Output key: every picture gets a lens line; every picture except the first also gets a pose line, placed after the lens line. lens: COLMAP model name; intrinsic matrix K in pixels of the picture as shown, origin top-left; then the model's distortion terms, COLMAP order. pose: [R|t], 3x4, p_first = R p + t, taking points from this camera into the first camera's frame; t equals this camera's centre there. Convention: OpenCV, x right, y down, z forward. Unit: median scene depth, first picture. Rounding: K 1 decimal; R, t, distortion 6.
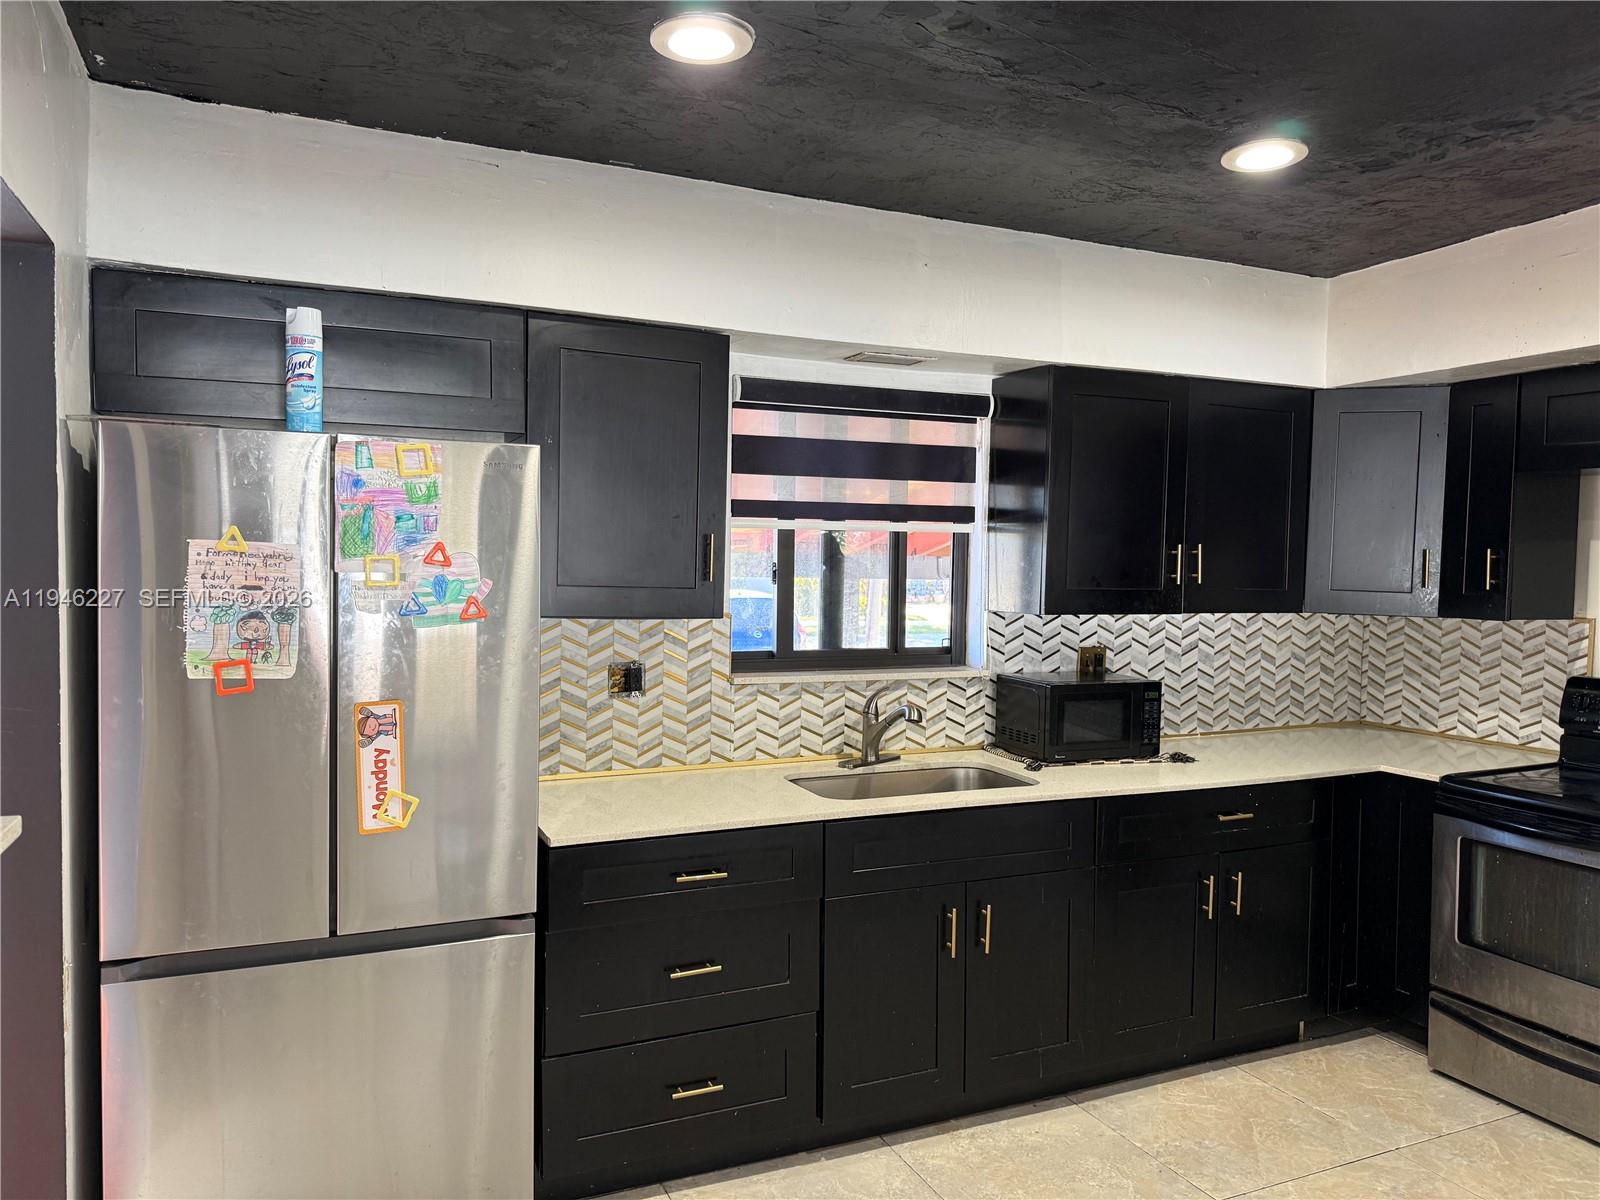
lens RADIAL K [[1103.0, 0, 800.0], [0, 1103.0, 600.0], [0, 0, 1]] dist [0.001511, -0.003729]
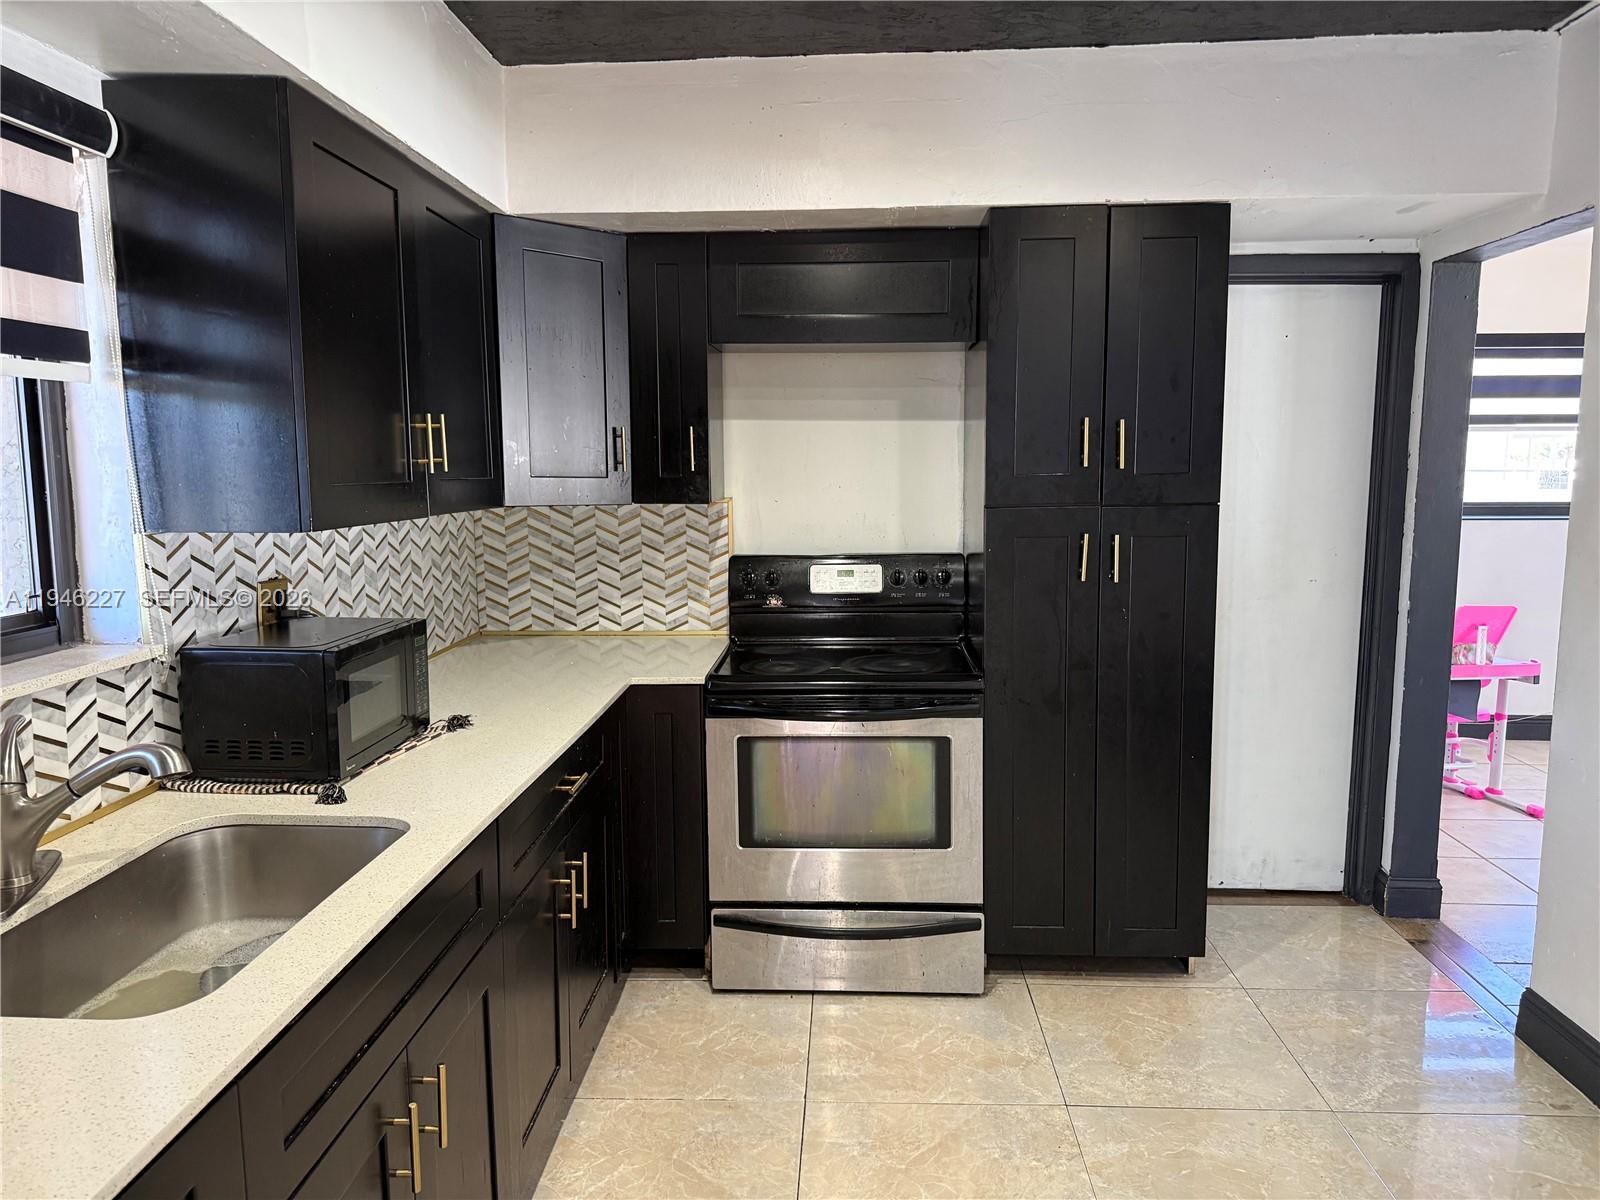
lens RADIAL K [[1103.0, 0, 800.0], [0, 1103.0, 600.0], [0, 0, 1]] dist [0.001511, -0.003729]
pose [[0.432344, -0.127322, 0.892675, -0.165945], [0.039605, 0.991707, 0.122265, -0.010769], [-0.900839, -0.017507, 0.433801, 0.469242]]
